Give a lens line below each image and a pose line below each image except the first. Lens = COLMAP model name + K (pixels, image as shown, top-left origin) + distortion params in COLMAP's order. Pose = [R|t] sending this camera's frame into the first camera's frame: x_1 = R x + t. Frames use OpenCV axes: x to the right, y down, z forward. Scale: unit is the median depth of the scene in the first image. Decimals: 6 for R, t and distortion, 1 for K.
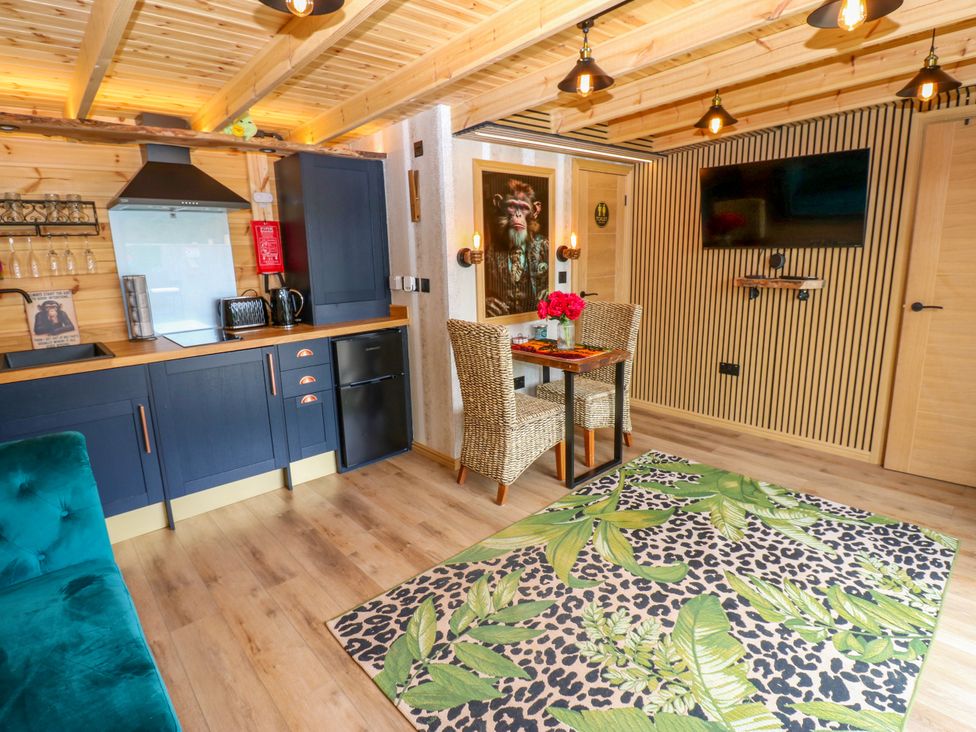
lens RADIAL K [[509.2, 0, 493.2], [0, 509.2, 355.5], [0, 0, 1]] dist [0.003583, -0.014883]
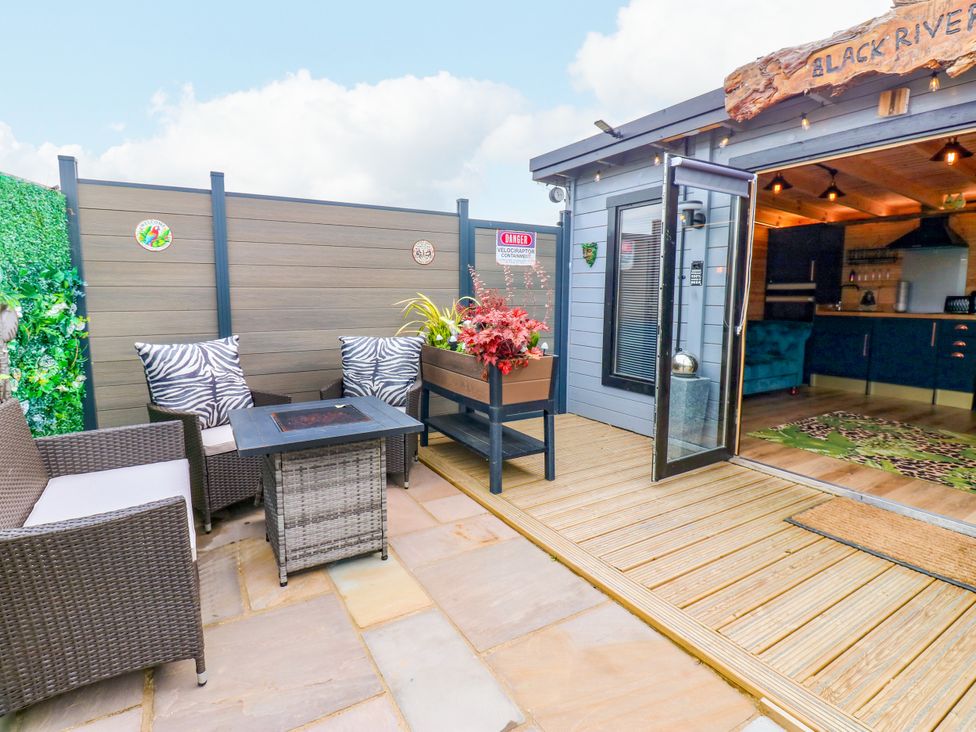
lens RADIAL K [[509.2, 0, 493.2], [0, 509.2, 355.5], [0, 0, 1]] dist [0.003583, -0.014883]
pose [[-0.193019, 0.136678, -0.971629, 1.839061], [-0.201320, 0.963666, 0.175551, 0.121815], [0.960320, 0.229493, -0.158490, -0.245623]]
